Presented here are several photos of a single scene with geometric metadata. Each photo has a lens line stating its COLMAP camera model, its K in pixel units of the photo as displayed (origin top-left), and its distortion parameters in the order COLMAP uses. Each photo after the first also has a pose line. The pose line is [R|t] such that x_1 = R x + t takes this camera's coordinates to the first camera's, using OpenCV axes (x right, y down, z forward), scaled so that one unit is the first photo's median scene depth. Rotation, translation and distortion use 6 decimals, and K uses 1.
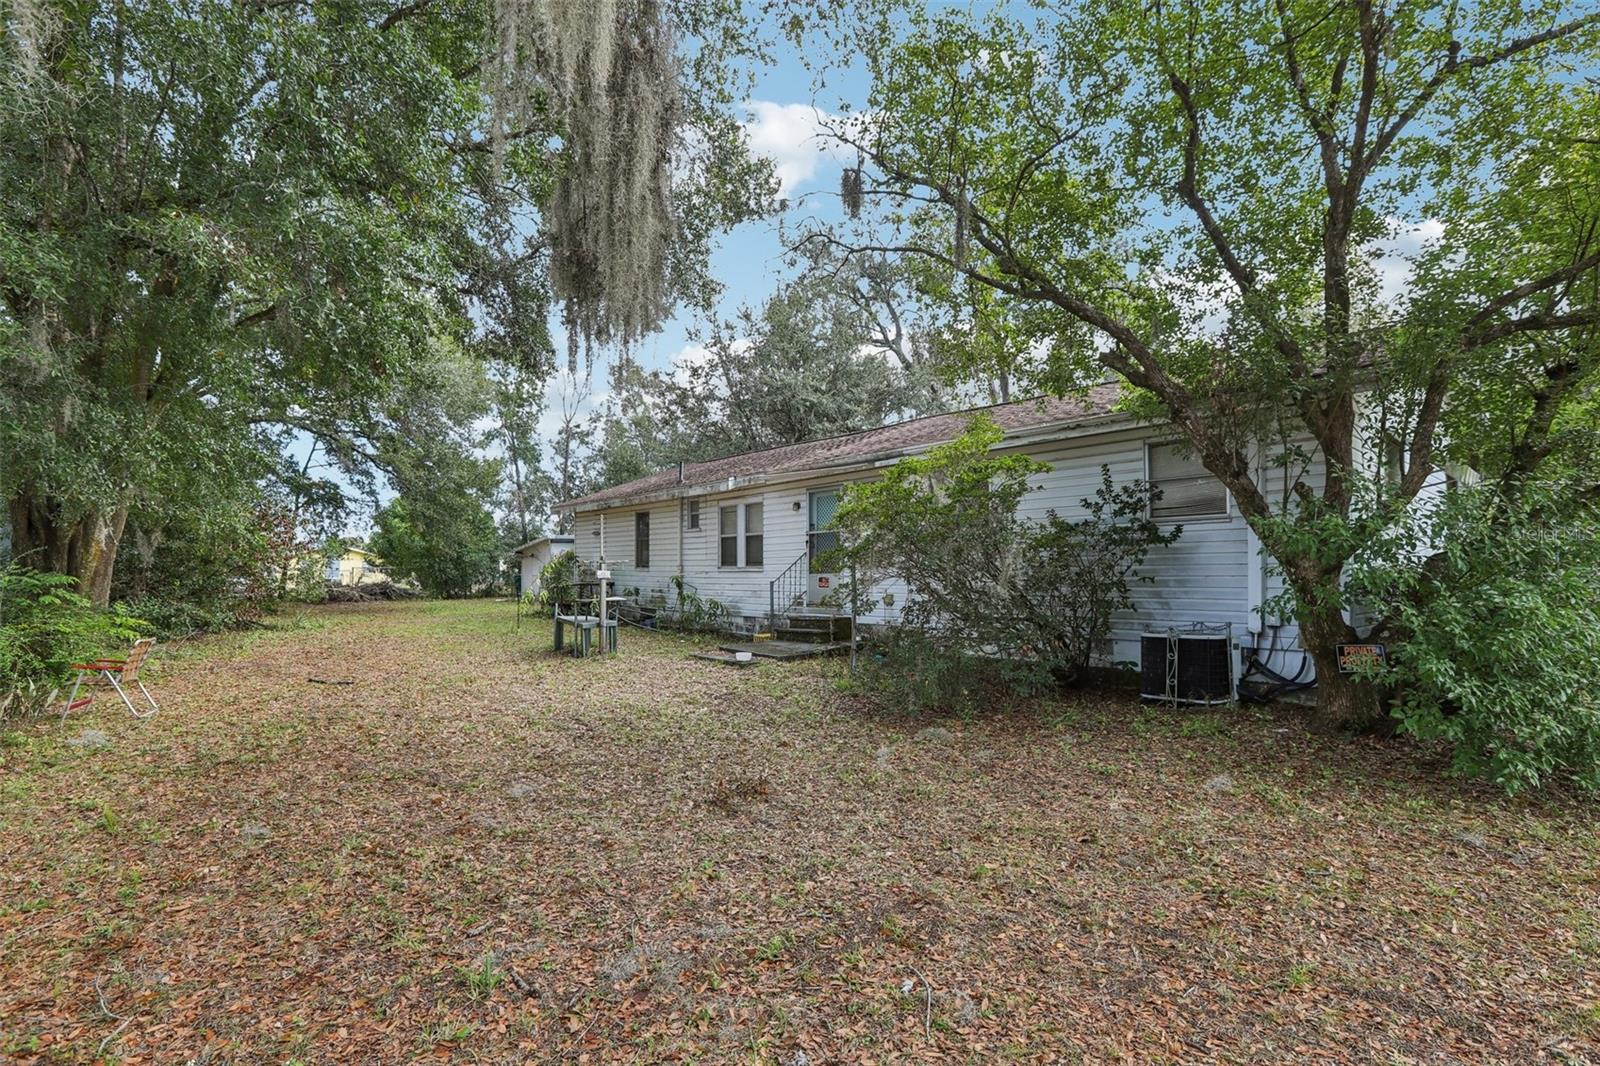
lens RADIAL K [[729.7, 0, 800.6], [0, 729.7, 546.9], [0, 0, 1]] dist [-0.047510, 0.015930]
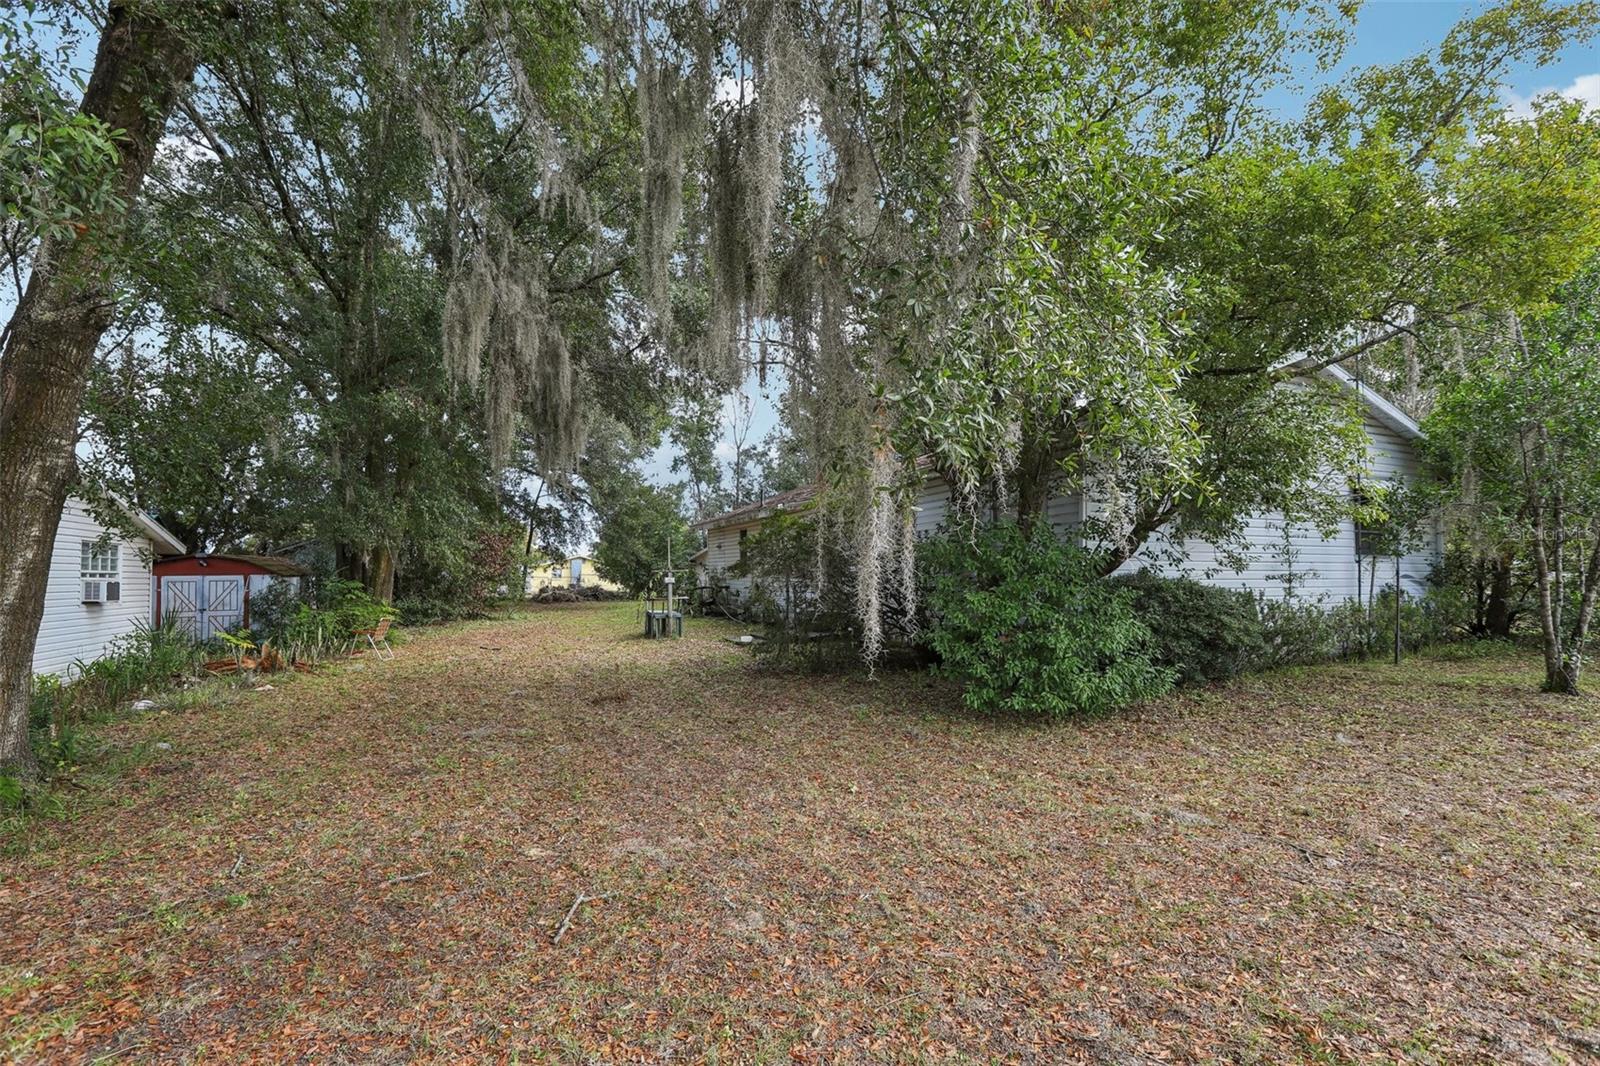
lens RADIAL K [[729.7, 0, 800.6], [0, 729.7, 546.9], [0, 0, 1]] dist [-0.047510, 0.015930]
pose [[0.954101, -0.018155, -0.298934, 0.130626], [0.017057, 0.999835, -0.006280, -0.004406], [0.298999, 0.000893, 0.954253, -0.089560]]
